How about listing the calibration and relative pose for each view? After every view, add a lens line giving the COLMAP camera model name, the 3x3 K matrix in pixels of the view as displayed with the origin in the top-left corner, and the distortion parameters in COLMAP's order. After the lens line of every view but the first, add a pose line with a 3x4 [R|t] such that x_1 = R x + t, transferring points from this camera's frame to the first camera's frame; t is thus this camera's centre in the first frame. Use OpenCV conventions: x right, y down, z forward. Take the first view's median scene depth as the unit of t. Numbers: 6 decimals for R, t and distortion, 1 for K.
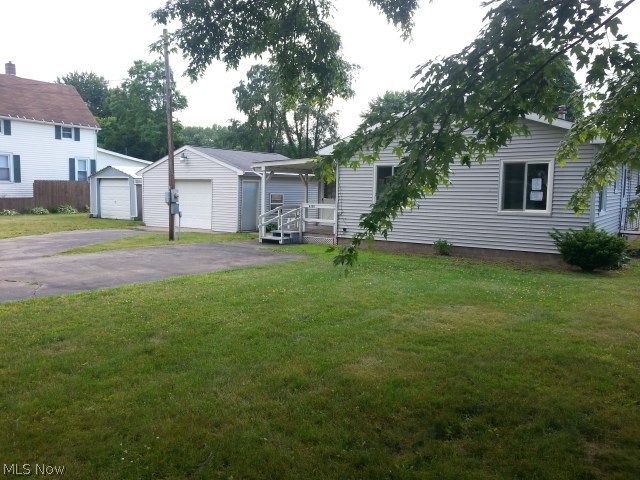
lens RADIAL K [[514.7, 0, 316.0], [0, 514.7, 238.5], [0, 0, 1]] dist [0.109690, -0.139704]
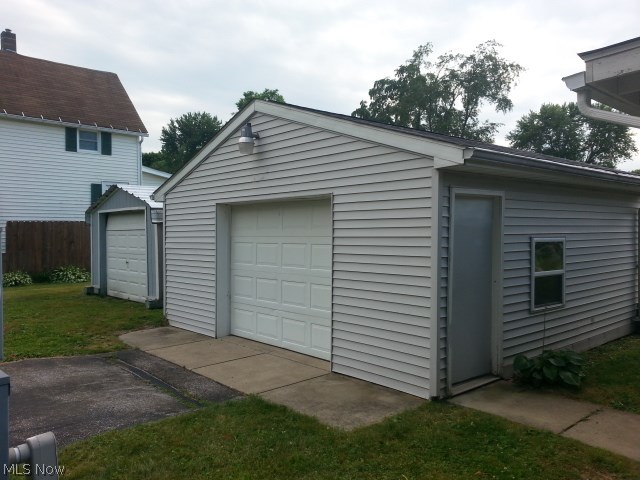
lens RADIAL K [[514.7, 0, 316.0], [0, 514.7, 238.5], [0, 0, 1]] dist [0.109690, -0.139704]
pose [[0.976011, -0.017978, -0.216979, -0.154421], [0.000442, 0.996747, -0.080599, -0.069001], [0.217722, 0.078569, 0.972843, 0.746913]]
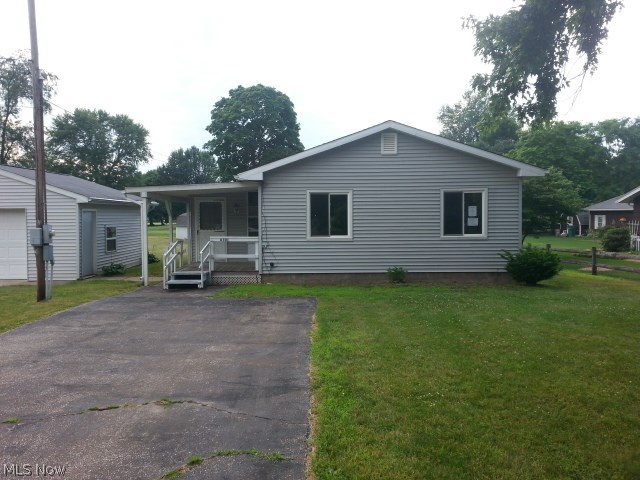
lens RADIAL K [[514.7, 0, 316.0], [0, 514.7, 238.5], [0, 0, 1]] dist [0.109690, -0.139704]
pose [[0.810488, -0.045013, 0.584023, -0.316238], [0.073597, 0.996967, -0.025295, -0.026928], [-0.581113, 0.063484, 0.811343, 0.190617]]
